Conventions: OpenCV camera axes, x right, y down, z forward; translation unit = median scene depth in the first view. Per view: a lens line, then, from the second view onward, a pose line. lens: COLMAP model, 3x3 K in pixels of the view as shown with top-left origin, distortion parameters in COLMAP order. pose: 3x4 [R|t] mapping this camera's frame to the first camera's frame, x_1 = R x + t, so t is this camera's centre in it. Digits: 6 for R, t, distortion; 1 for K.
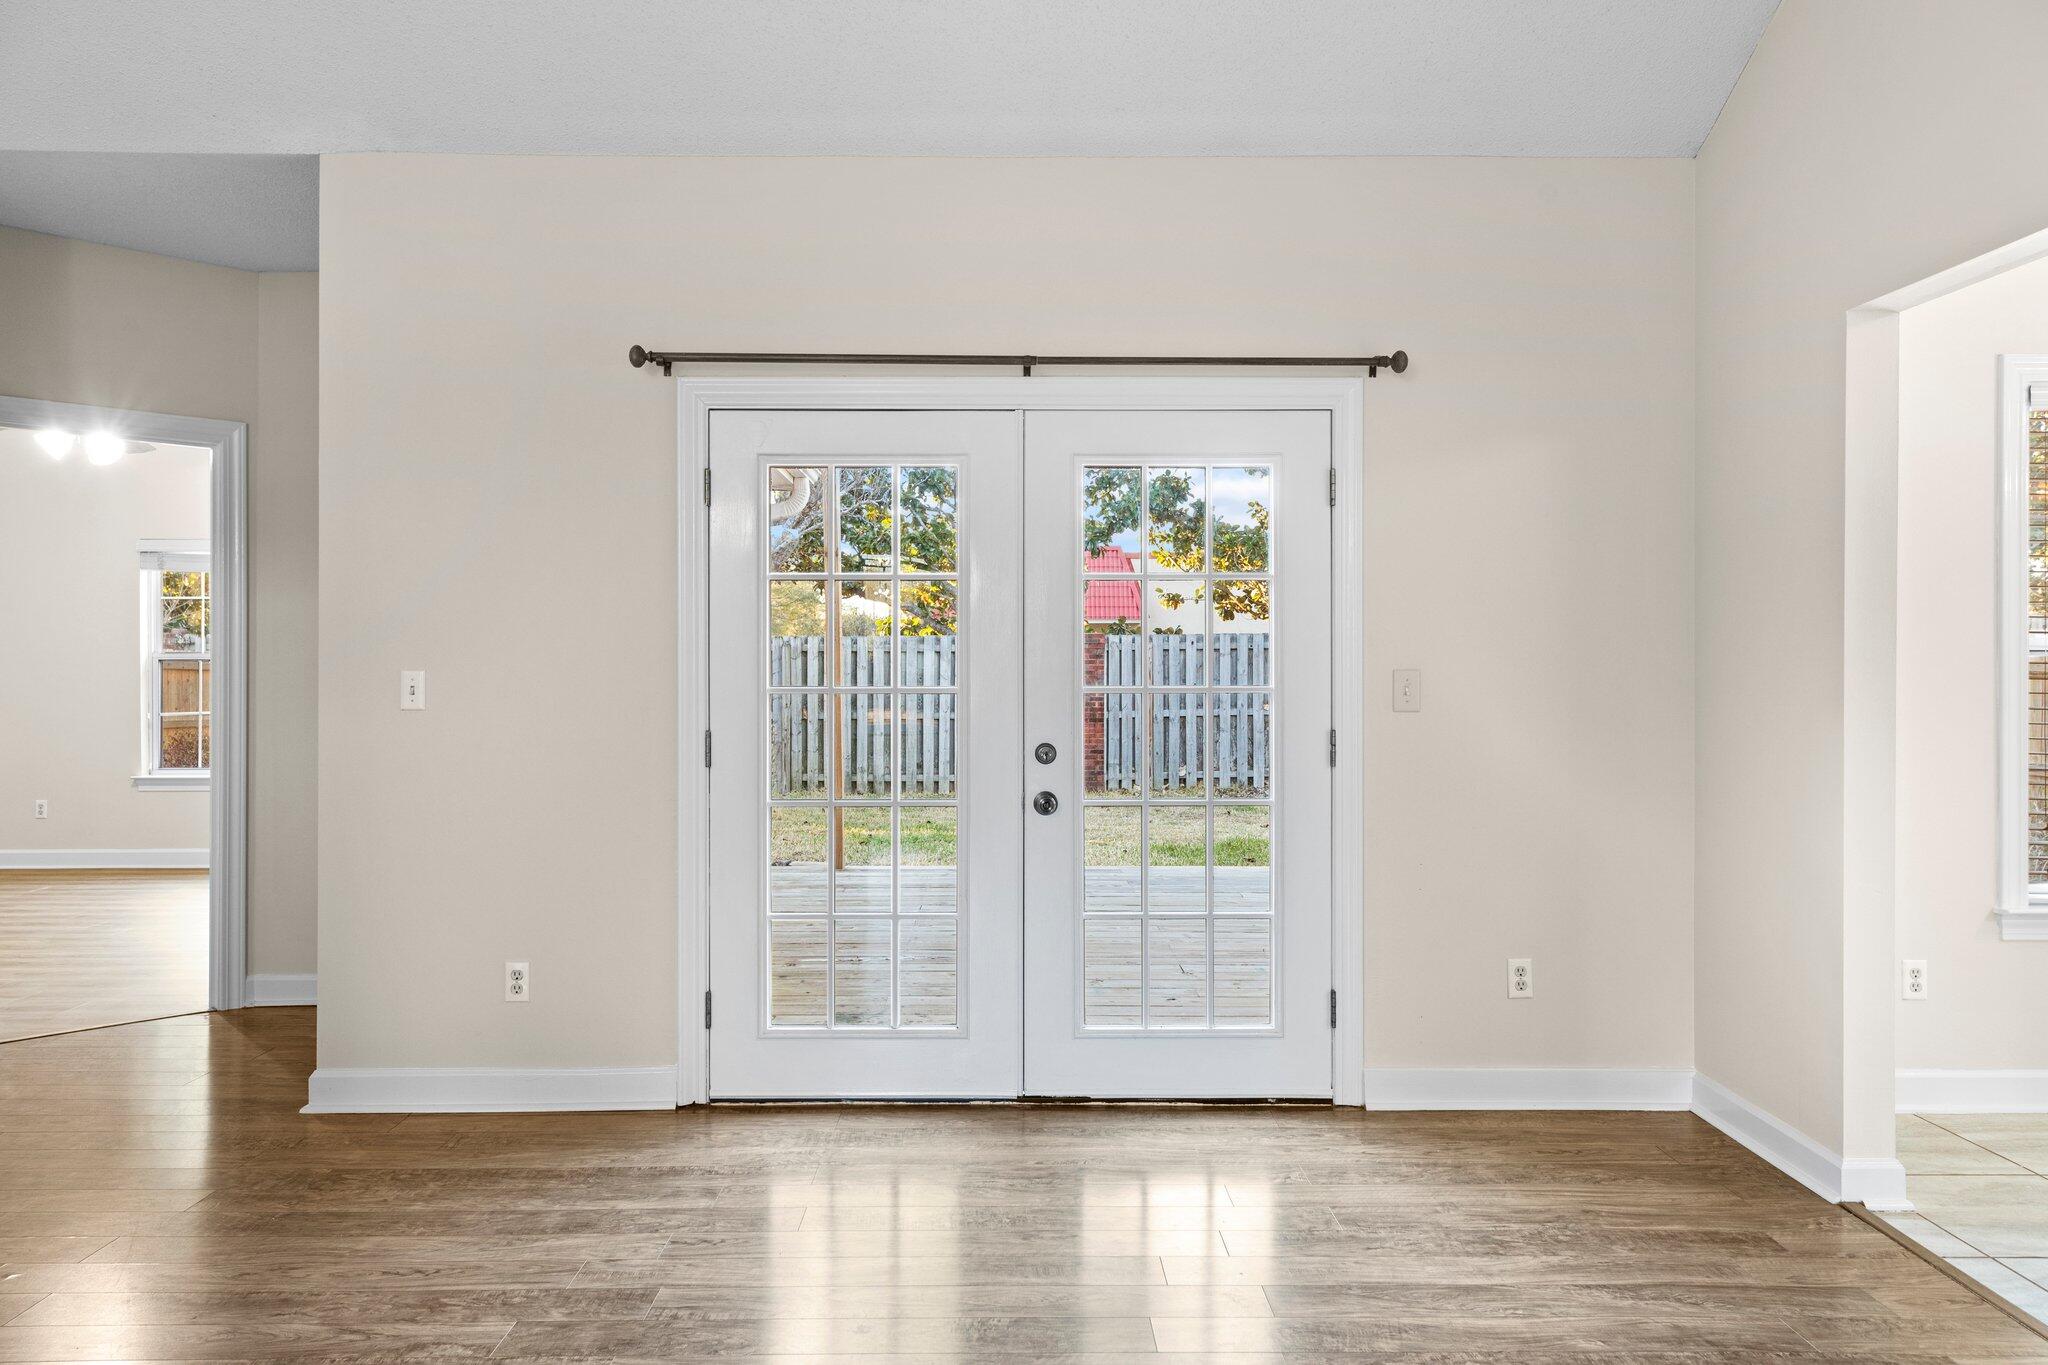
lens RADIAL K [[1342.6, 0, 1016.9], [0, 1342.6, 672.2], [0, 0, 1]] dist [0.001781, 0.000908]
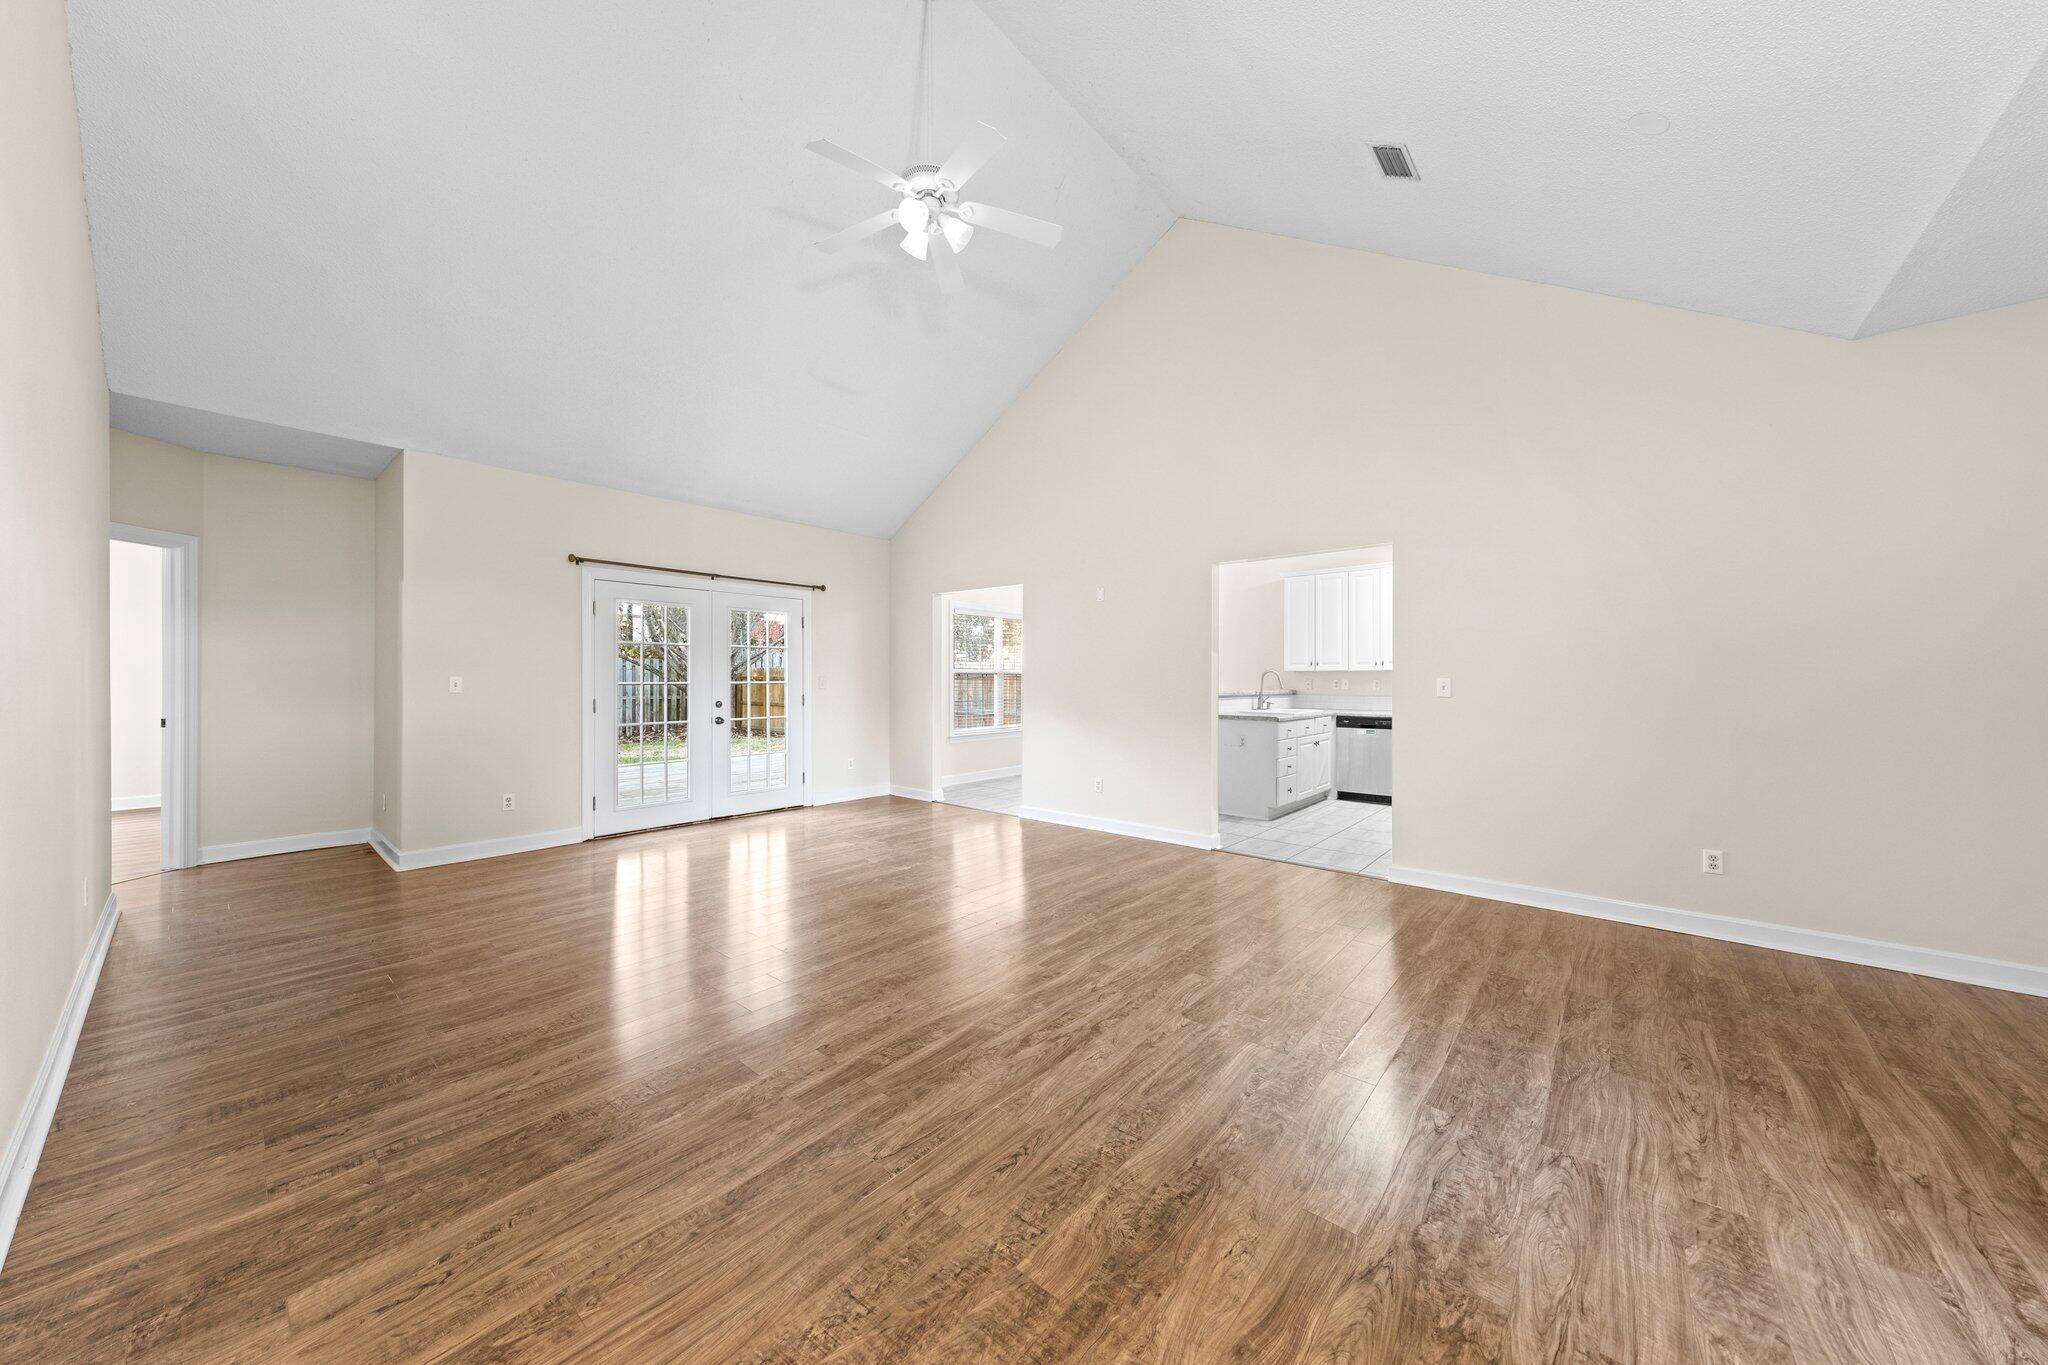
lens RADIAL K [[702.2, 0, 1029.2], [0, 702.2, 684.4], [0, 0, 1]] dist [0.007217, -0.000450]
pose [[0.652895, -0.006671, 0.757419, -0.726262], [0.000025, 0.999961, 0.008785, 0.001427], [-0.757448, -0.005717, 0.652870, -0.575664]]
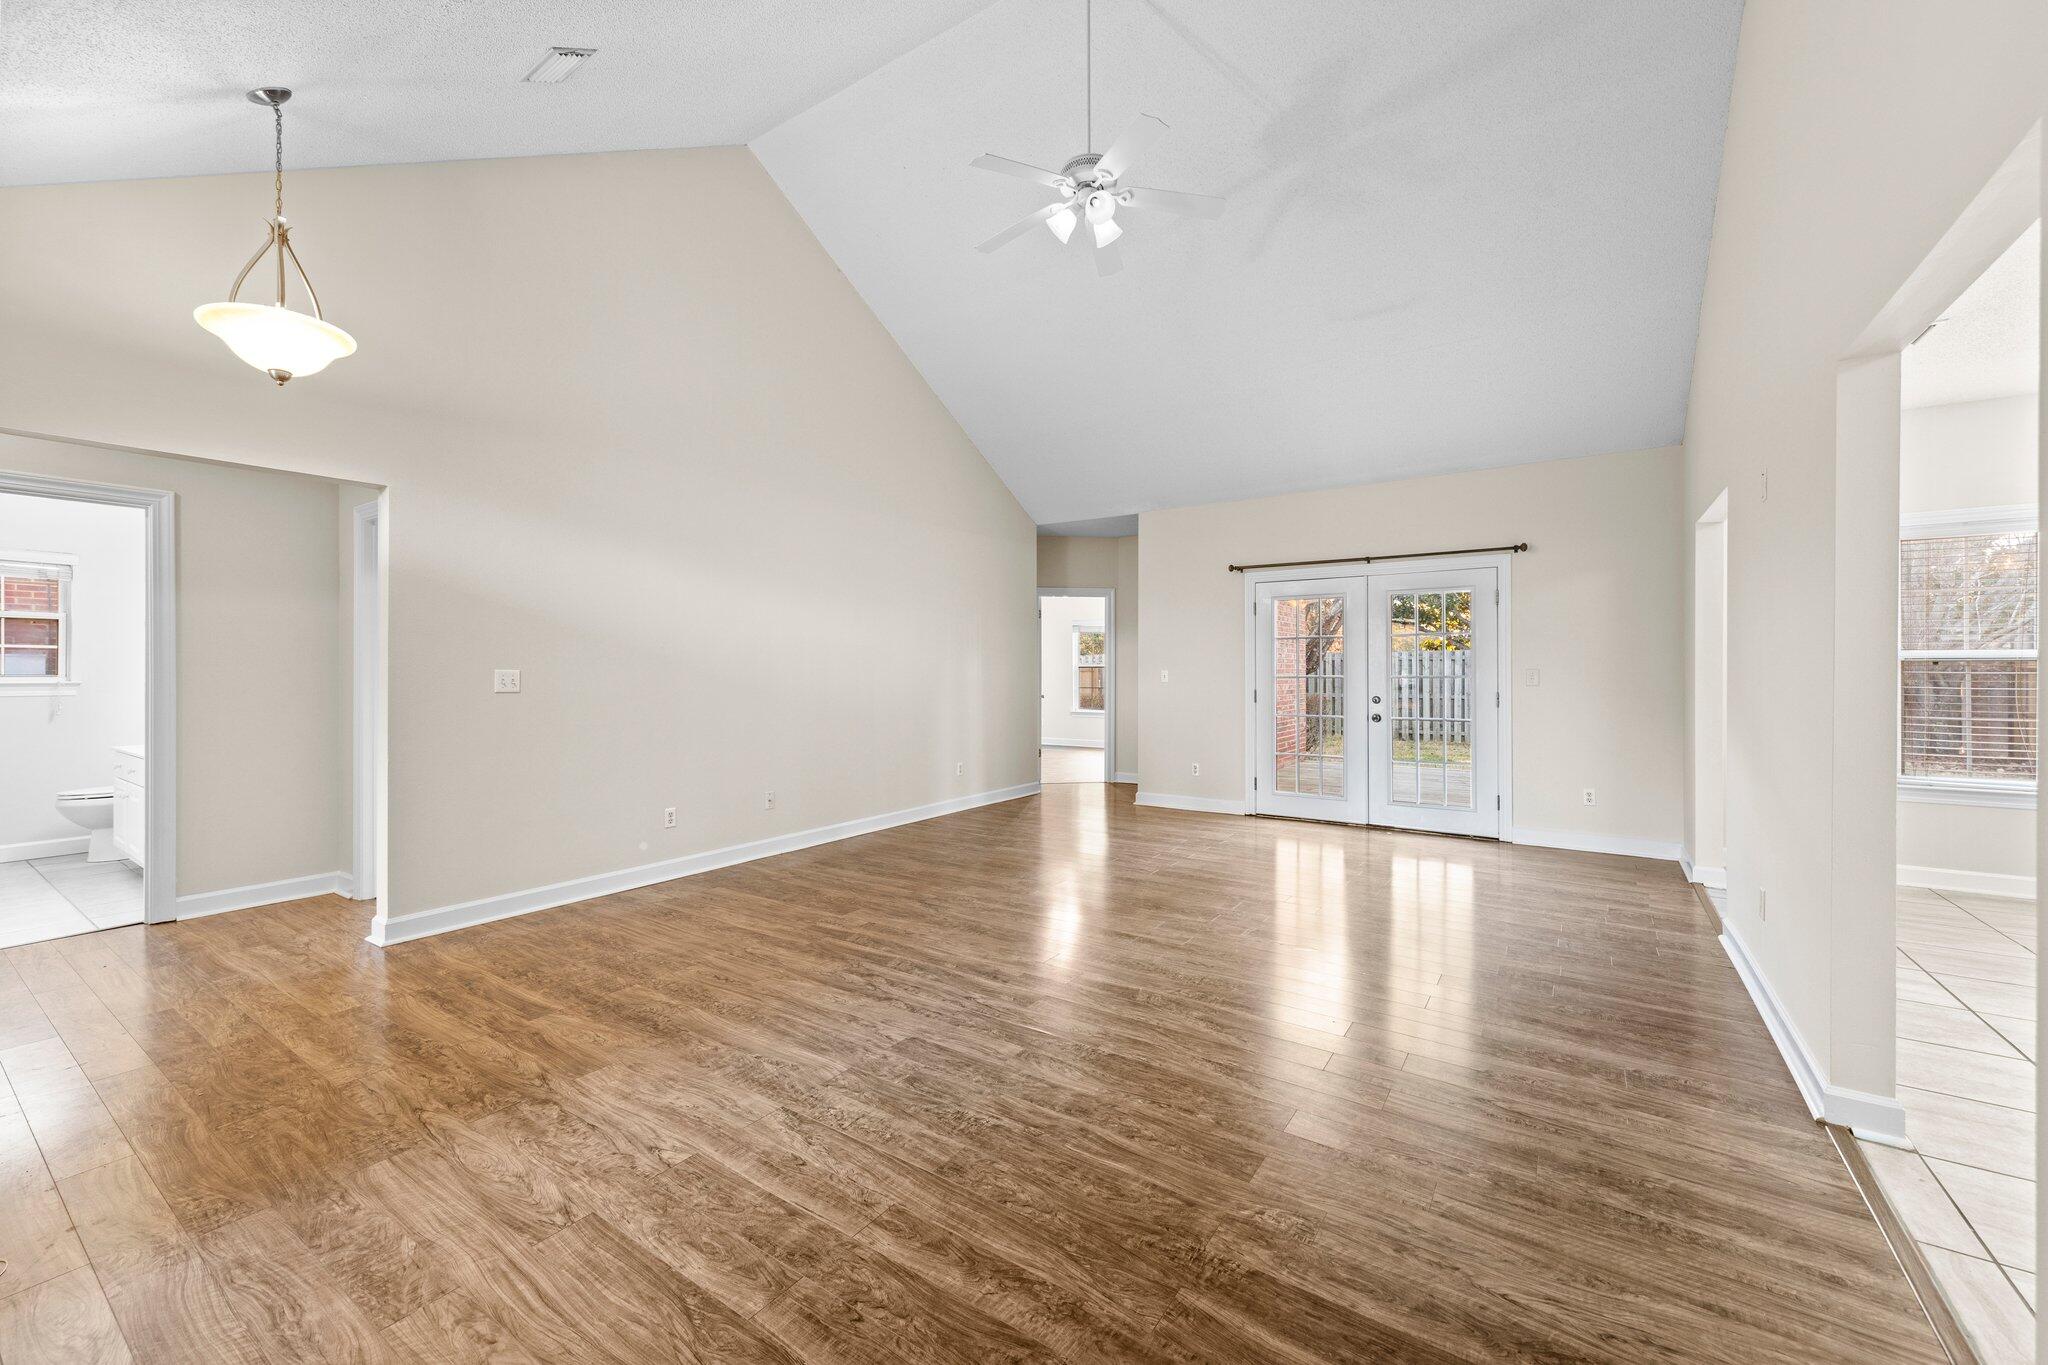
lens RADIAL K [[809.3, 0, 1019.8], [0, 809.3, 671.6], [0, 0, 1]] dist [0.004317, -0.001420]
pose [[0.819001, -0.001132, -0.573792, 0.375000], [0.000457, 0.999999, -0.001320, 0.004342], [0.573793, 0.000819, 0.819000, -0.778789]]
